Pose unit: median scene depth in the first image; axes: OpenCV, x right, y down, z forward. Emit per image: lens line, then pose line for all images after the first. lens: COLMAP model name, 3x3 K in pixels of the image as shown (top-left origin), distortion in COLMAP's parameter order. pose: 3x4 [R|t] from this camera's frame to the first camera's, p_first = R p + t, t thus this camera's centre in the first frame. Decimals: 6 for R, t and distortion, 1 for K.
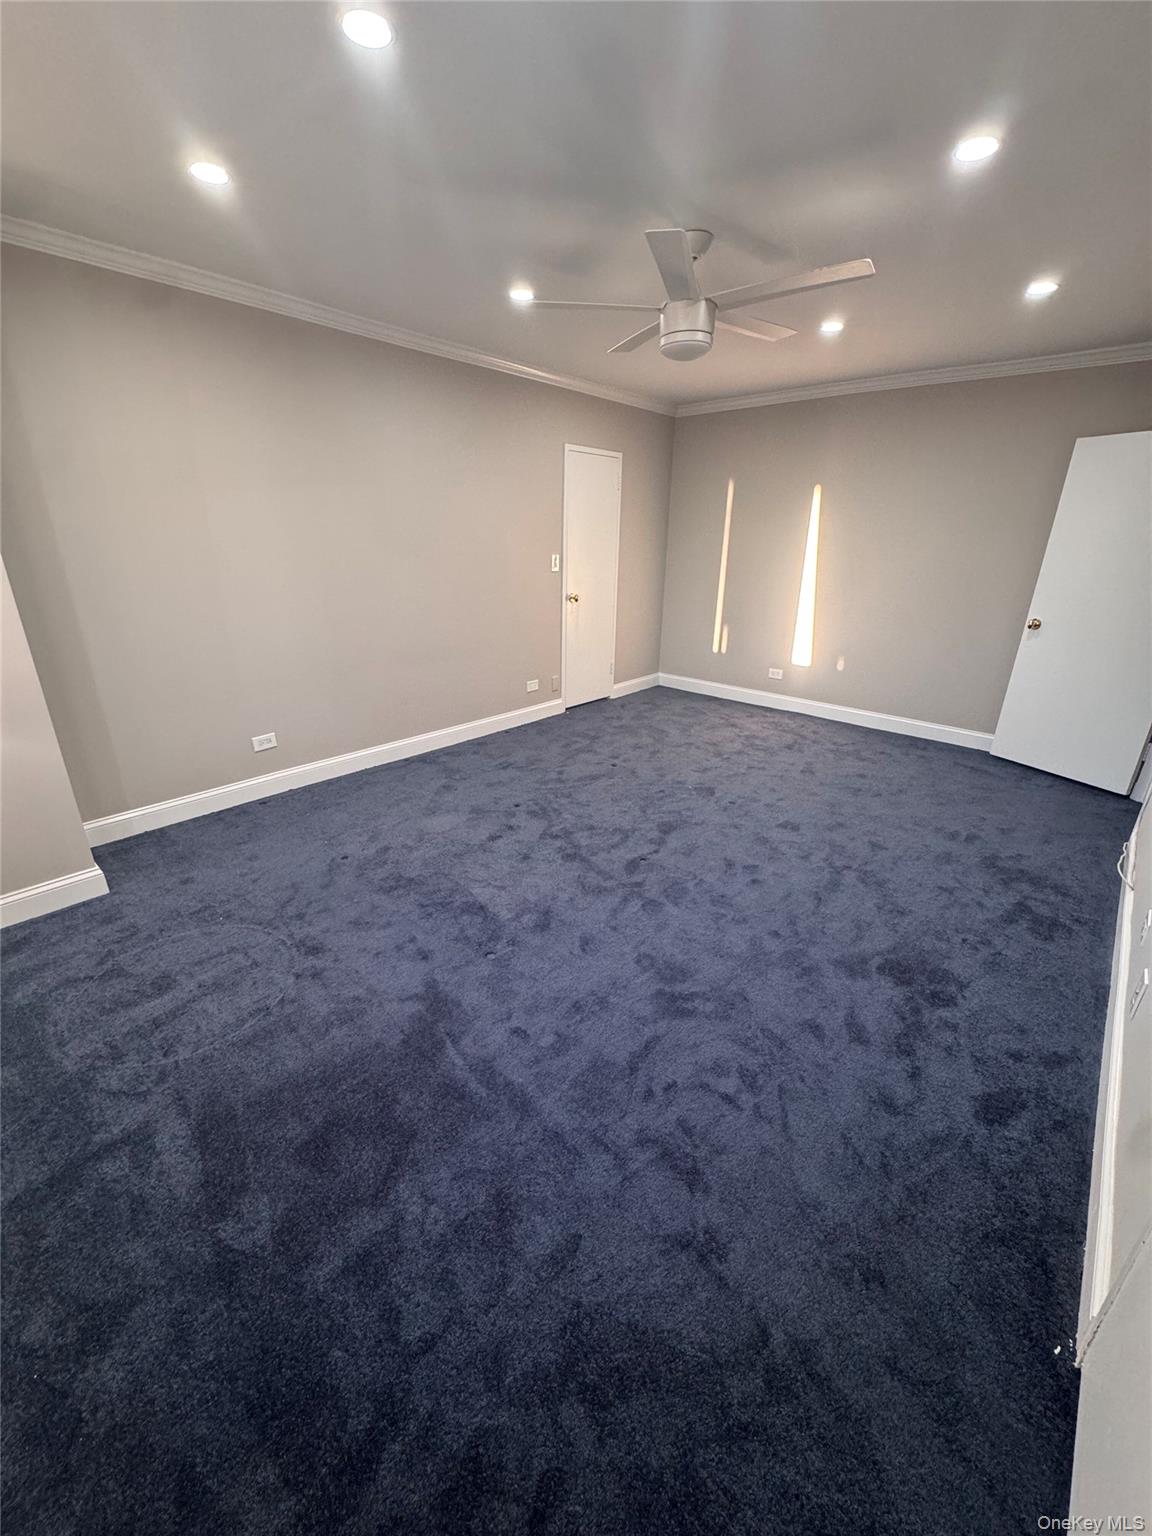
lens RADIAL K [[612.8, 0, 577.8], [0, 612.8, 768.7], [0, 0, 1]] dist [-0.002988, 0.000442]
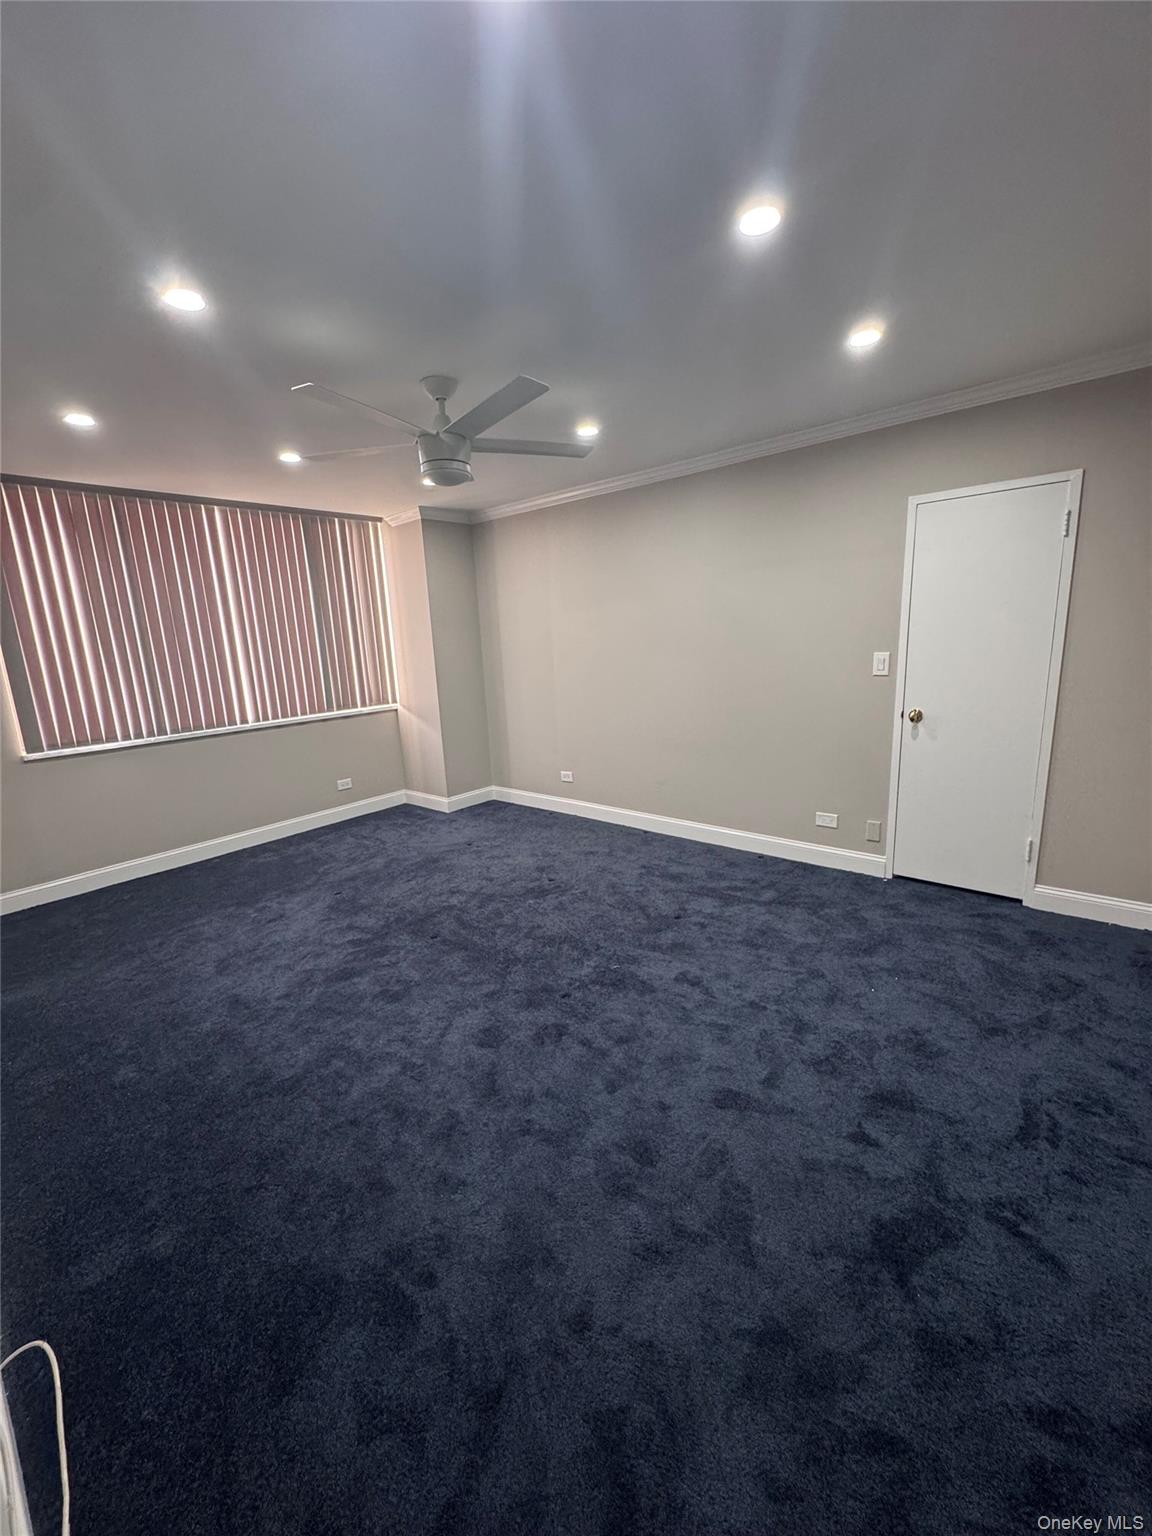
lens RADIAL K [[612.8, 0, 577.8], [0, 612.8, 768.7], [0, 0, 1]] dist [-0.002988, 0.000442]
pose [[0.017281, 0.194539, -0.980742, 0.792163], [-0.315003, 0.931996, 0.179320, -0.283949], [0.948933, 0.305838, 0.077386, 0.770709]]
